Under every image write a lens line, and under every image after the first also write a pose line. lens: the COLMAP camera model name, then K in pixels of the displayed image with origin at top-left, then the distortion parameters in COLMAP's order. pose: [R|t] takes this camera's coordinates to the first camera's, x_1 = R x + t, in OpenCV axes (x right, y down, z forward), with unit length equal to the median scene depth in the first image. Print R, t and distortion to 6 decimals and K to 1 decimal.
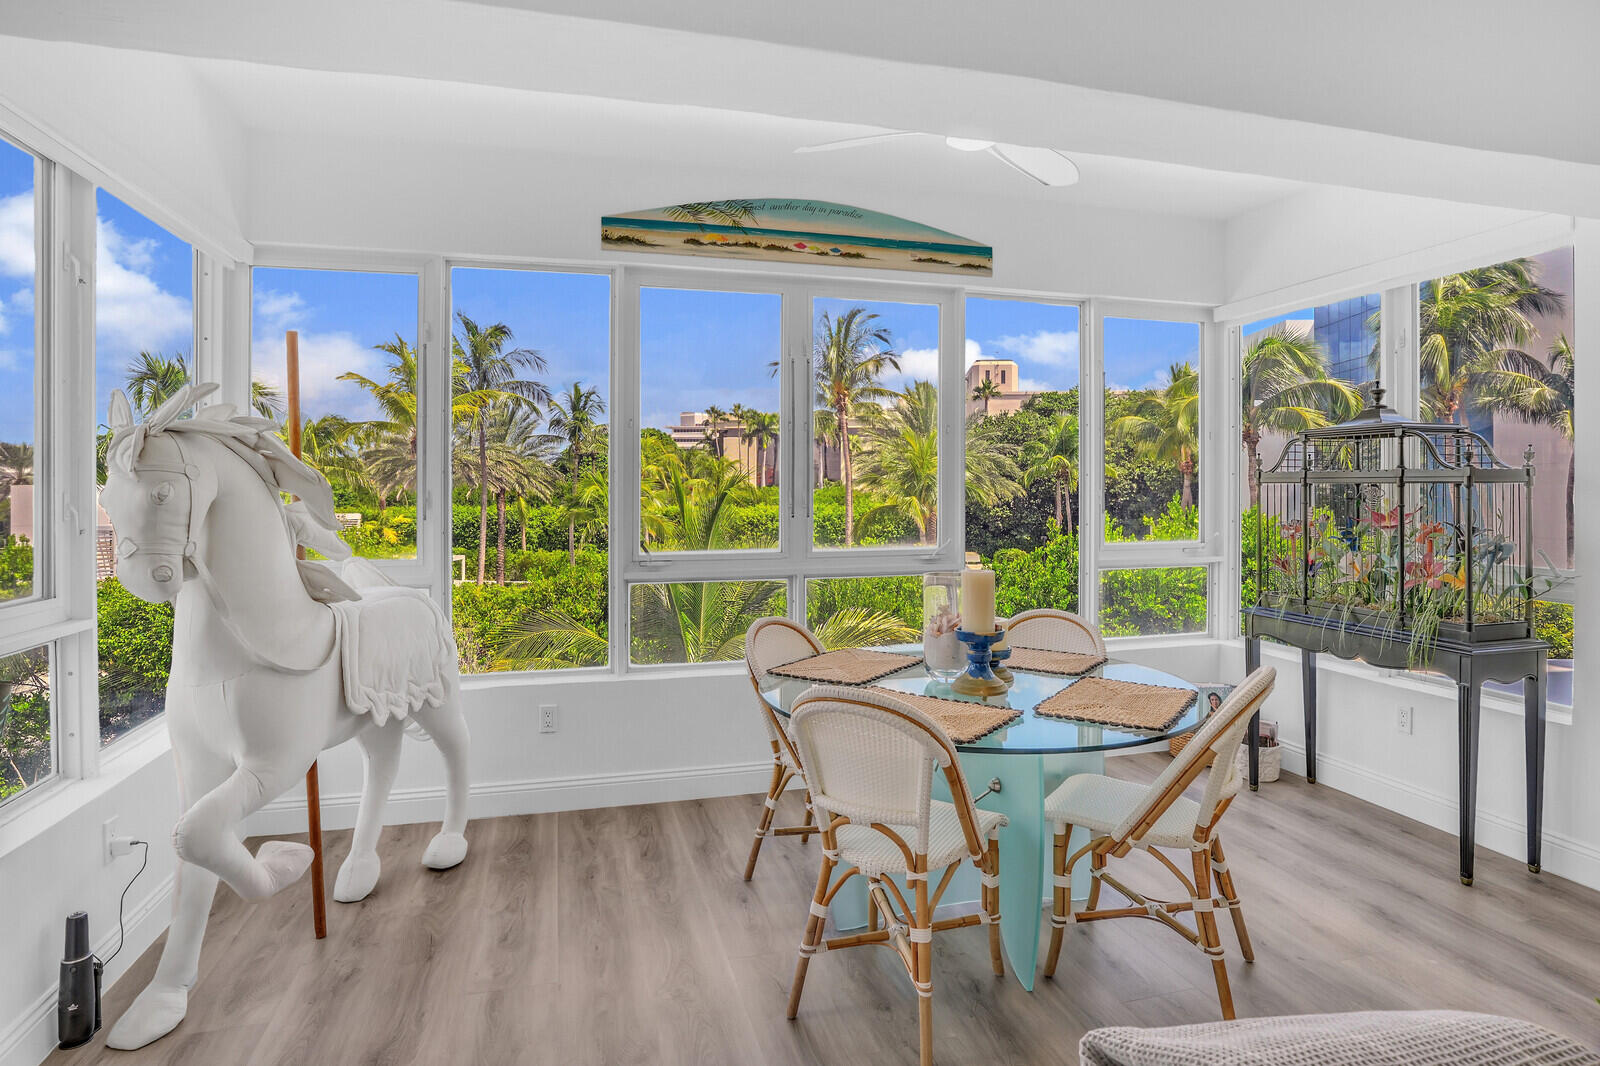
lens RADIAL K [[863.6, 0, 808.1], [0, 863.6, 489.8], [0, 0, 1]] dist [-0.052669, 0.014130]
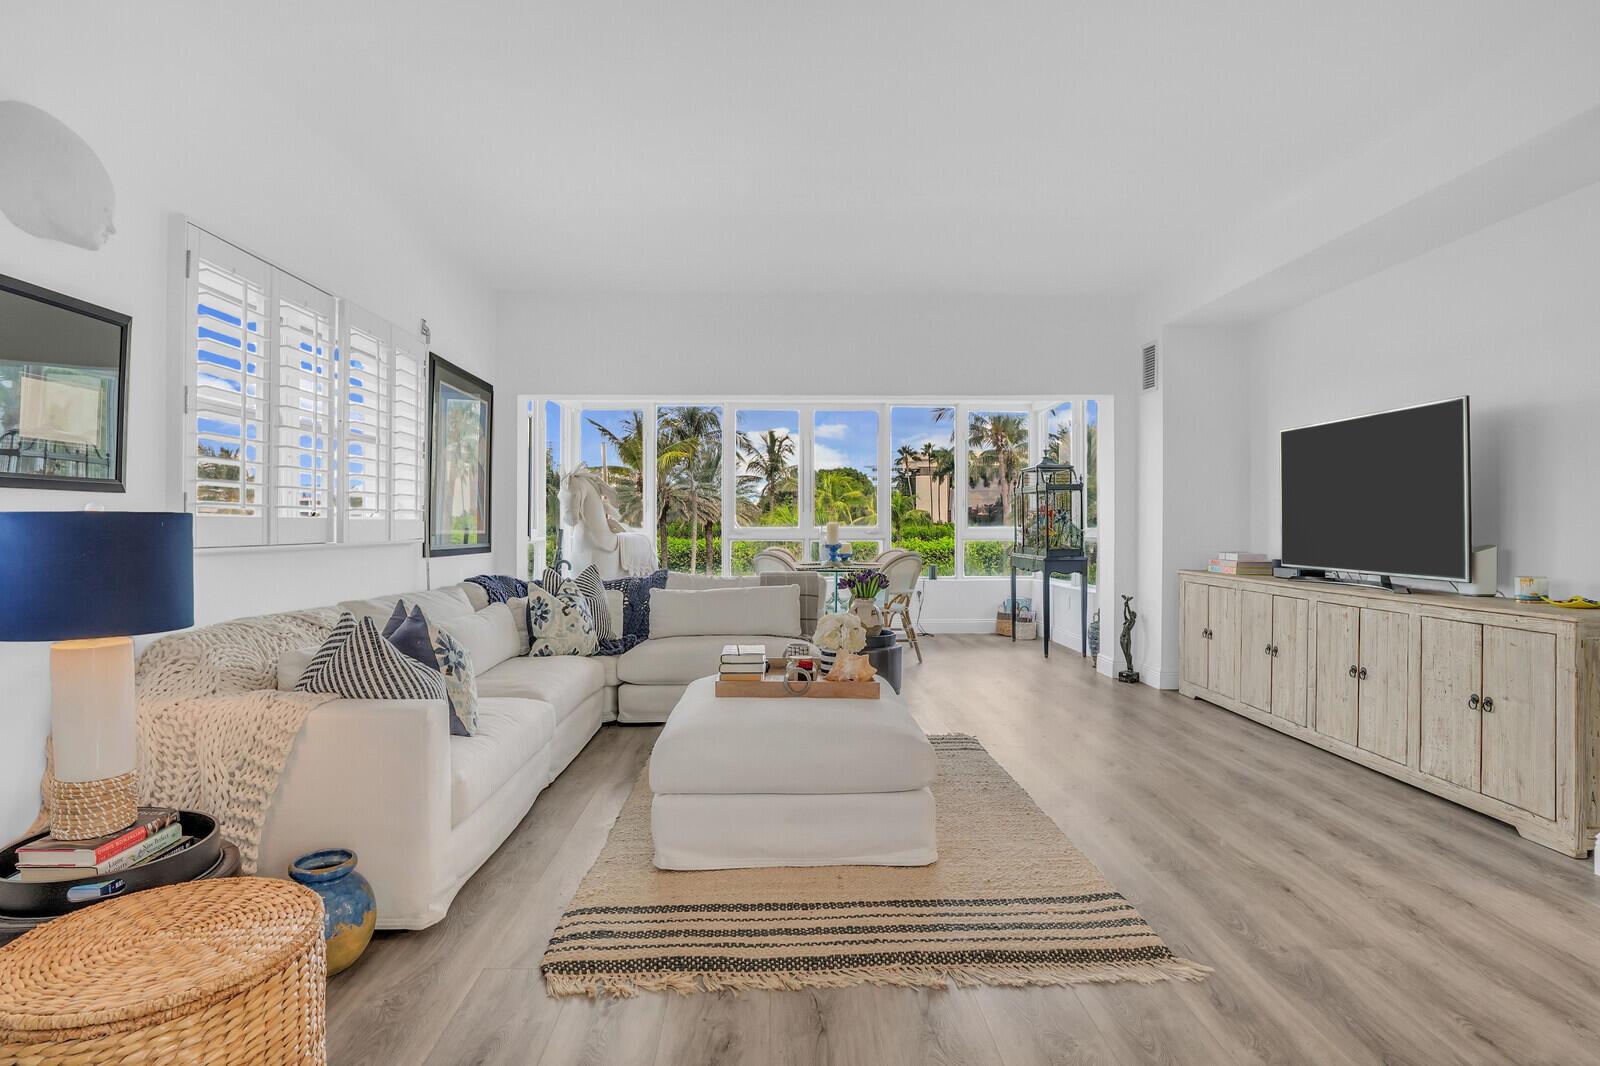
lens RADIAL K [[841.9, 0, 804.5], [0, 841.9, 521.9], [0, 0, 1]] dist [-0.033482, 0.002313]
pose [[0.972301, -0.001616, -0.233726, 0.490774], [0.000209, 0.999982, -0.006045, 0.071633], [0.233731, 0.005829, 0.972284, -1.090642]]
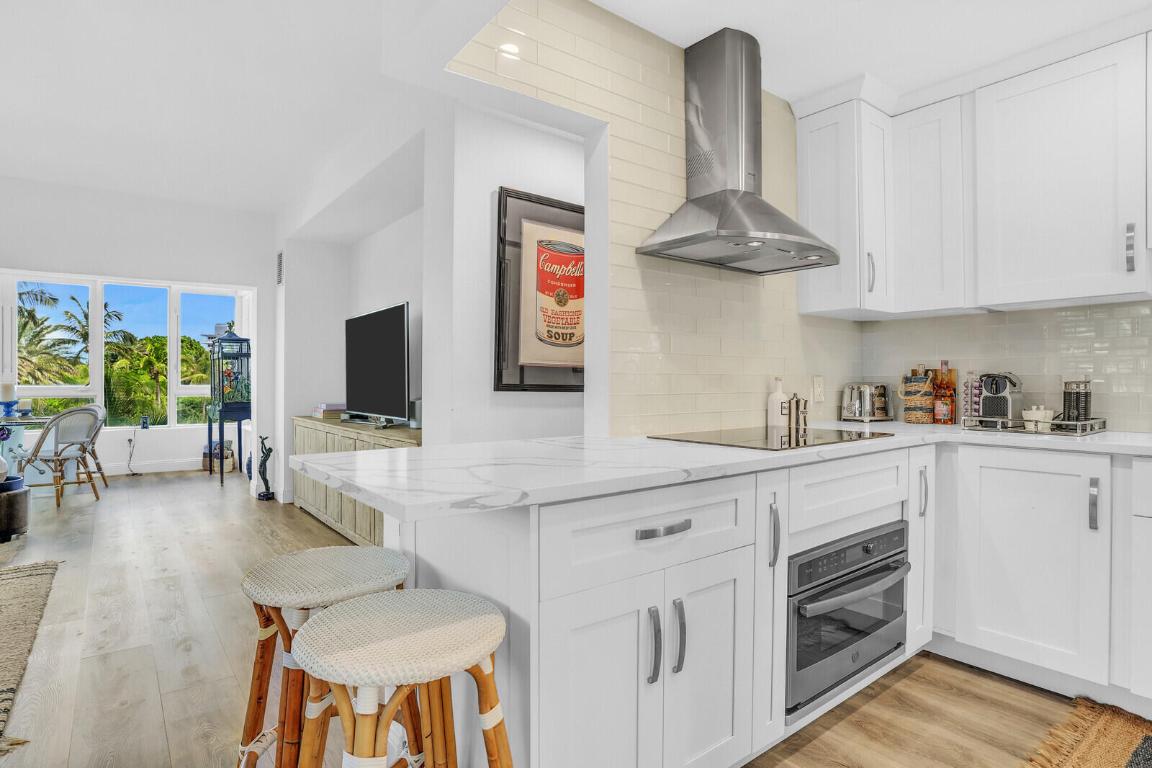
lens RADIAL K [[598.4, 0, 576.0], [0, 598.4, 384.0], [0, 0, 1]] dist [-0.030408, 0.000585]
pose [[0.922156, -0.000380, 0.386817, 0.833522], [0.000994, 0.999999, -0.001388, 0.071372], [-0.386816, 0.001664, 0.922155, -1.112170]]
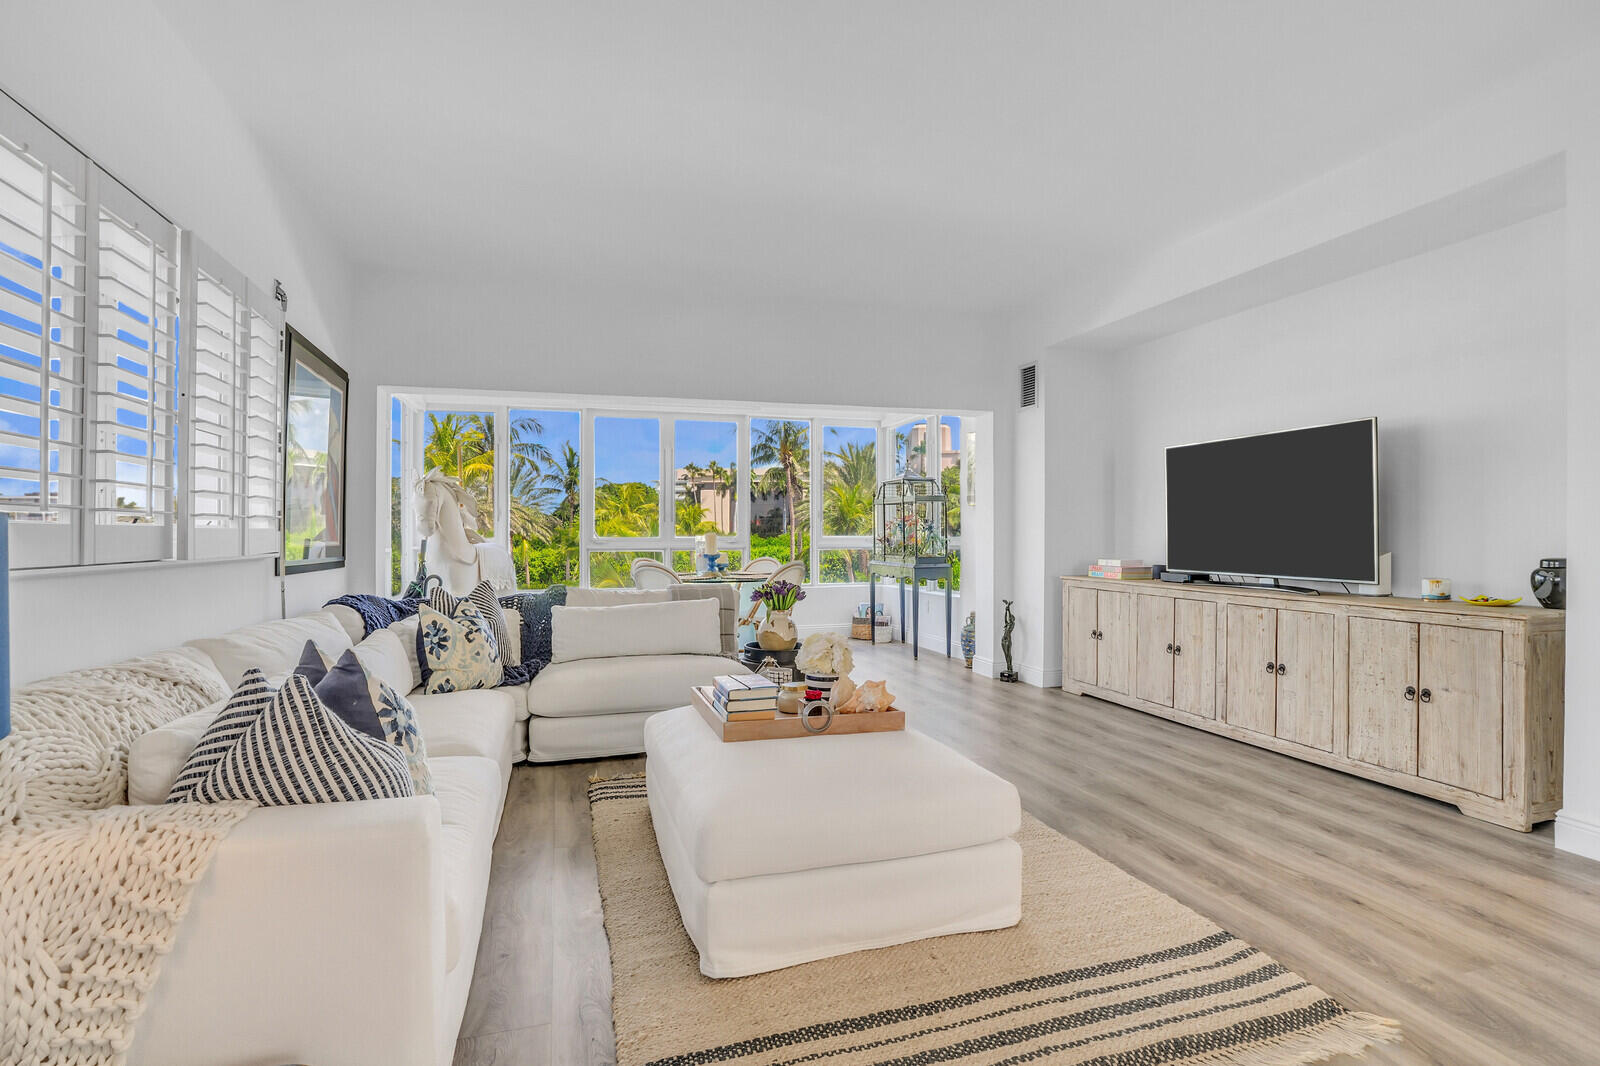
lens RADIAL K [[761.7, 0, 800.0], [0, 761.7, 533.0], [0, 0, 1]] dist [-0.058071, 0.020195]
pose [[0.999592, -0.003143, 0.028380, 0.270989], [0.003273, 0.999984, -0.004536, 0.071672], [-0.028366, 0.004627, 0.999587, -0.936159]]
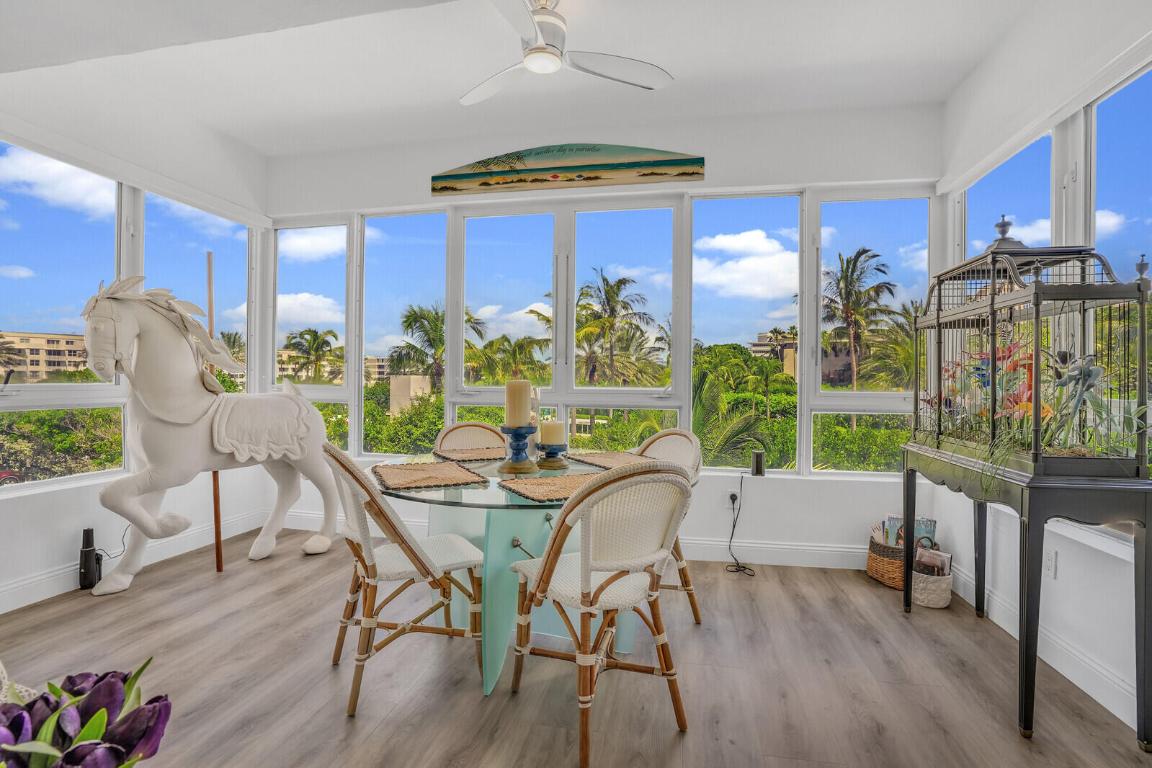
lens RADIAL K [[548.9, 0, 576.0], [0, 548.9, 384.0], [0, 0, 1]] dist [-0.045381, 0.000650]
pose [[0.891890, 0.011839, -0.452097, 0.438134], [-0.011864, 0.999926, 0.002781, 0.063842], [0.452097, 0.002883, 0.891964, 0.189025]]
